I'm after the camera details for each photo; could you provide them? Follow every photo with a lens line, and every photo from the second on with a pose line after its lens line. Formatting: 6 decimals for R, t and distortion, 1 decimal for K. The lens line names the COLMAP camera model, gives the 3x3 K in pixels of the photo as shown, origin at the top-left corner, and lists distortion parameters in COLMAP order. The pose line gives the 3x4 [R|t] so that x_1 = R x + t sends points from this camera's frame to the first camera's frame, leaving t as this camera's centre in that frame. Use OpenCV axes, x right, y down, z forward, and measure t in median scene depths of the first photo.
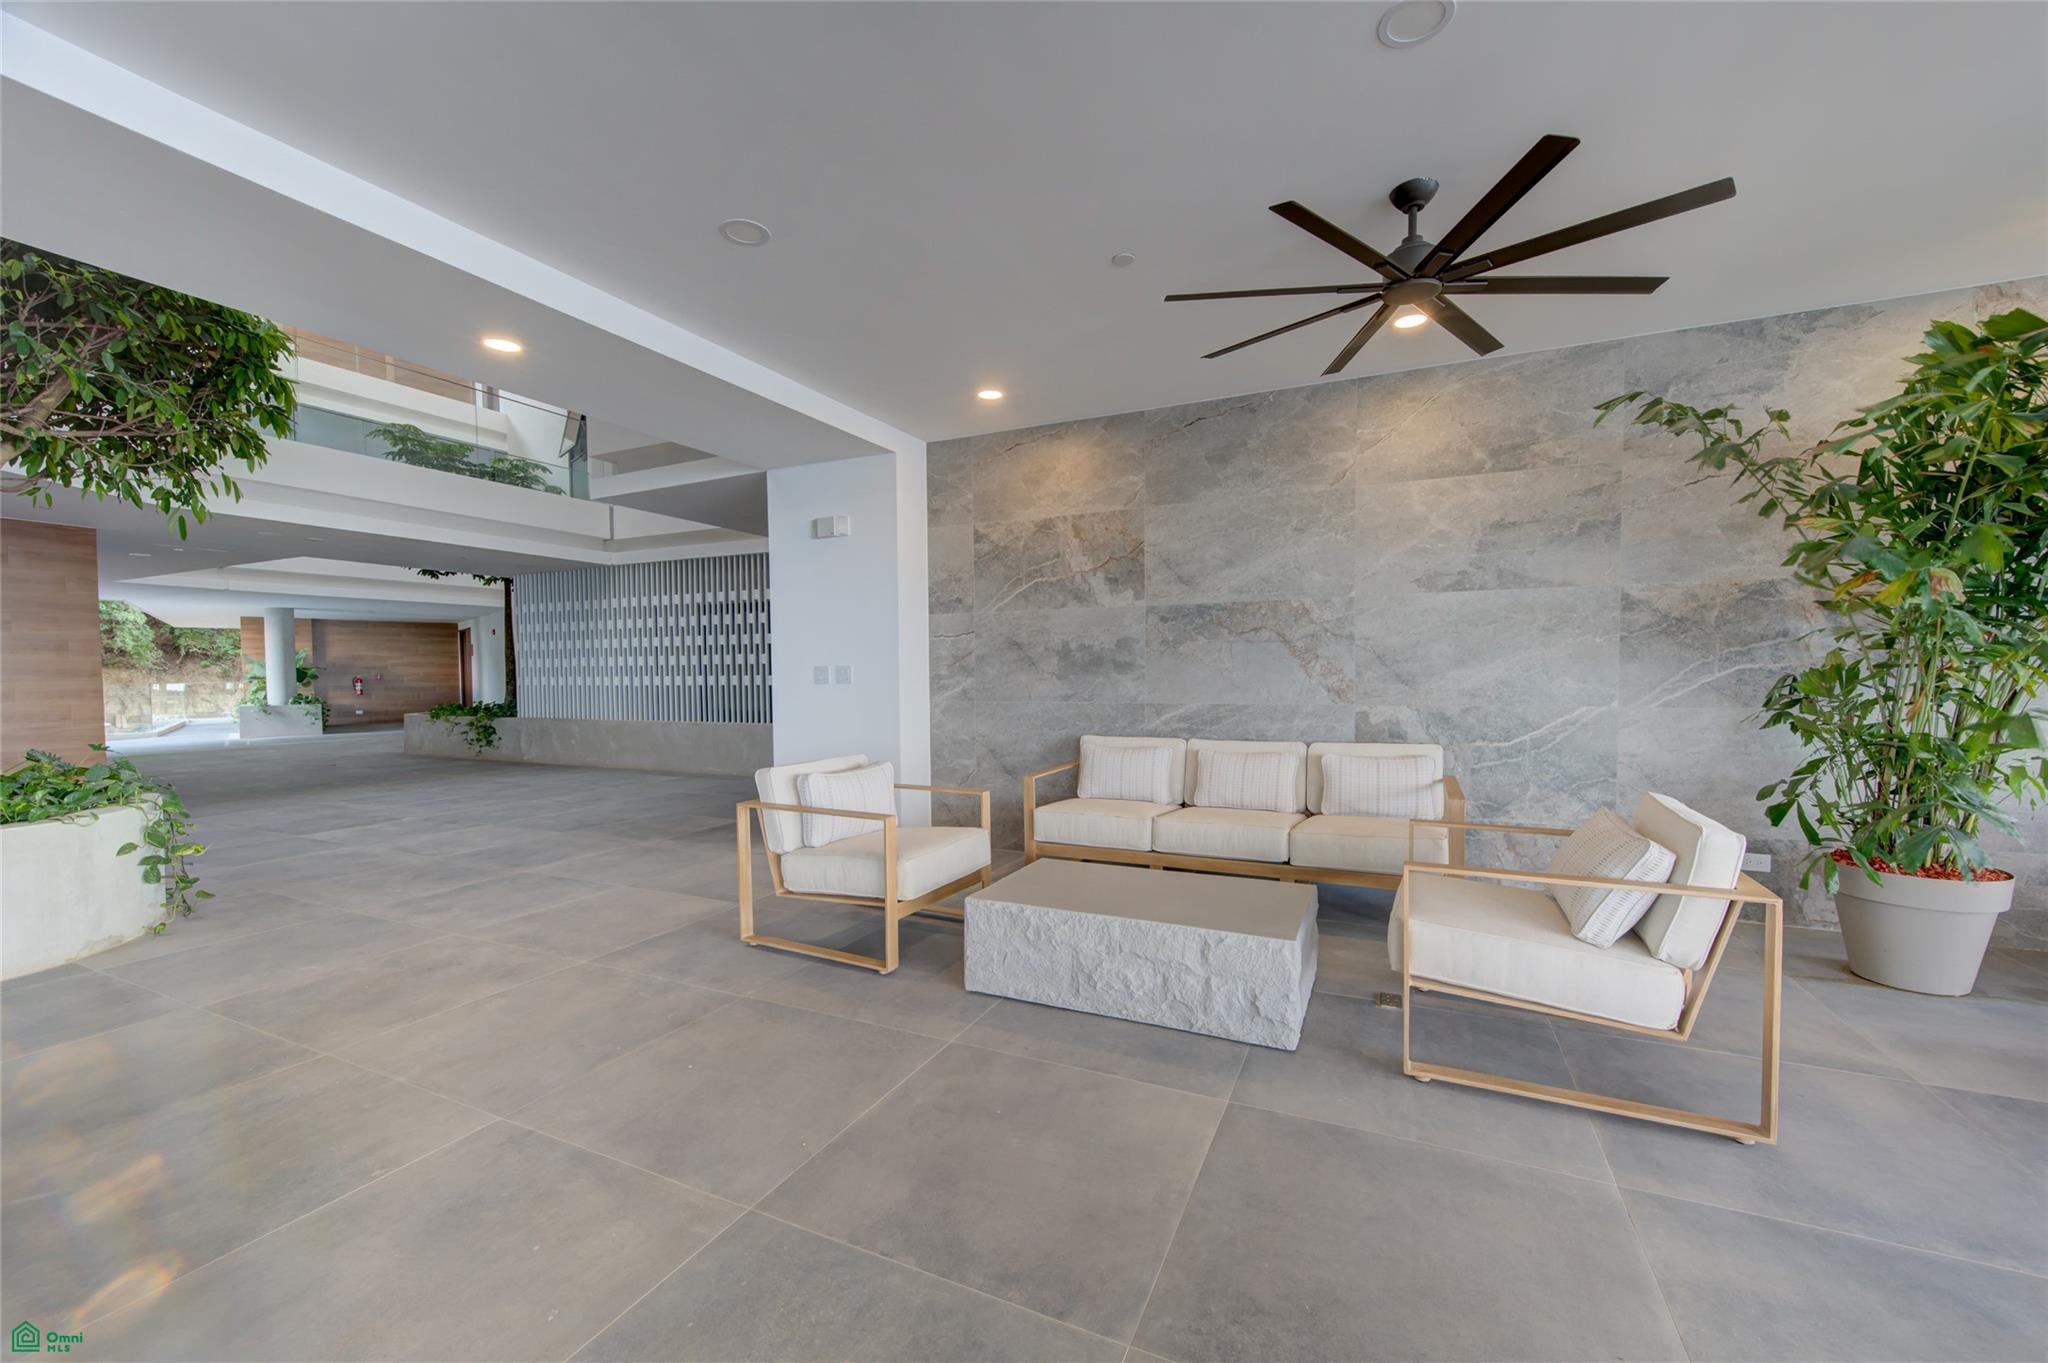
lens RADIAL K [[800.6, 0, 1026.4], [0, 800.6, 701.8], [0, 0, 1]] dist [0.000286, -0.000249]
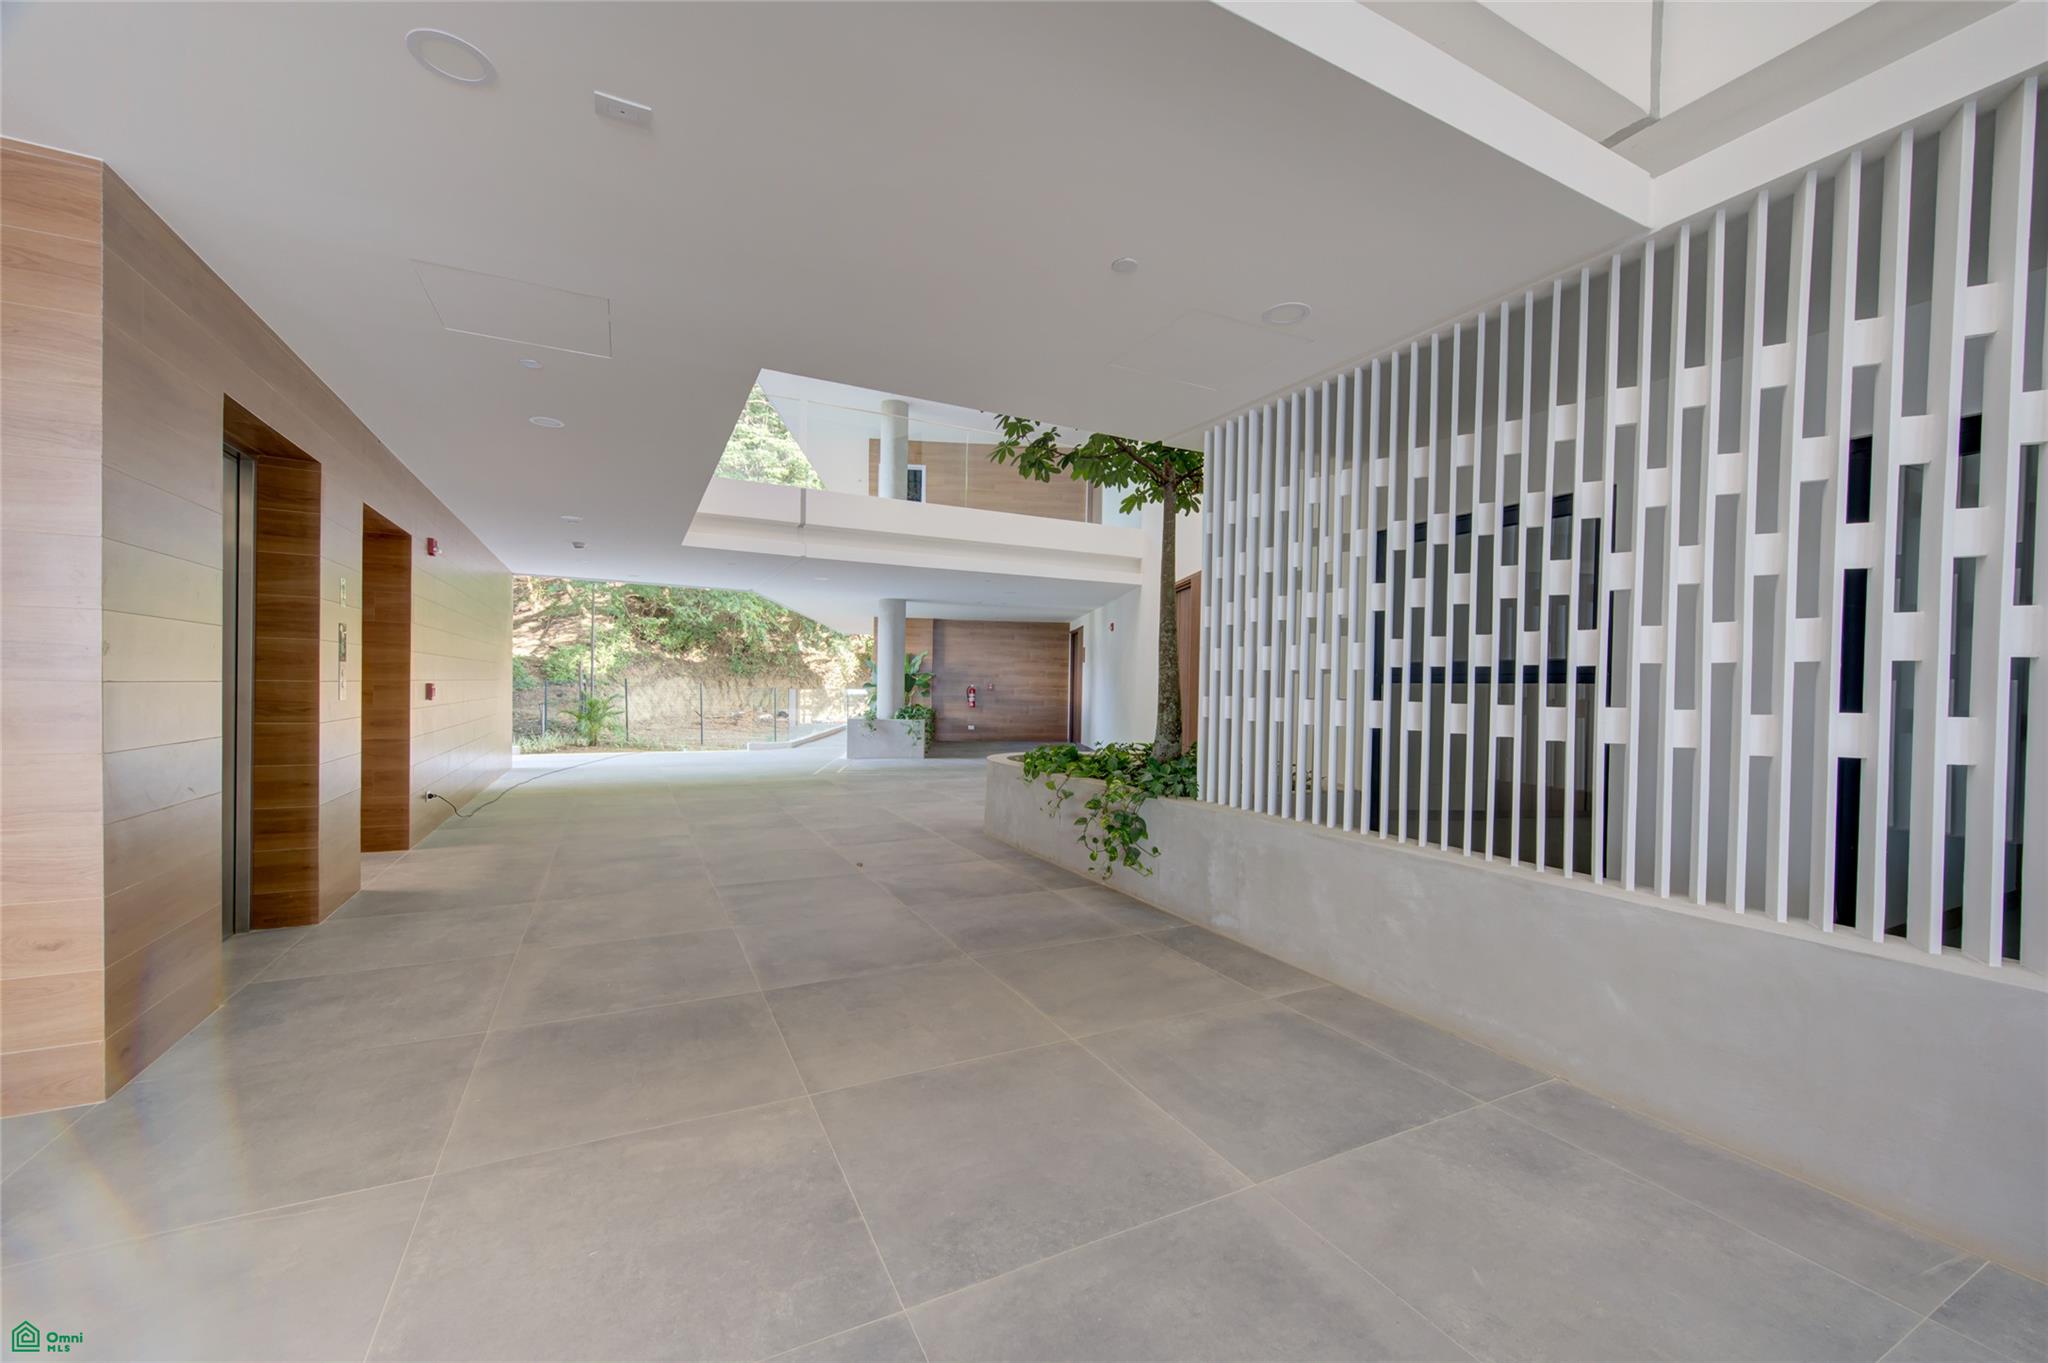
lens RADIAL K [[800.6, 0, 1026.4], [0, 800.6, 701.8], [0, 0, 1]] dist [0.000286, -0.000249]
pose [[0.787223, 0.033997, -0.615730, -0.319158], [-0.047743, 0.998842, -0.005891, -0.014998], [0.614817, 0.034035, 0.787935, 0.442408]]
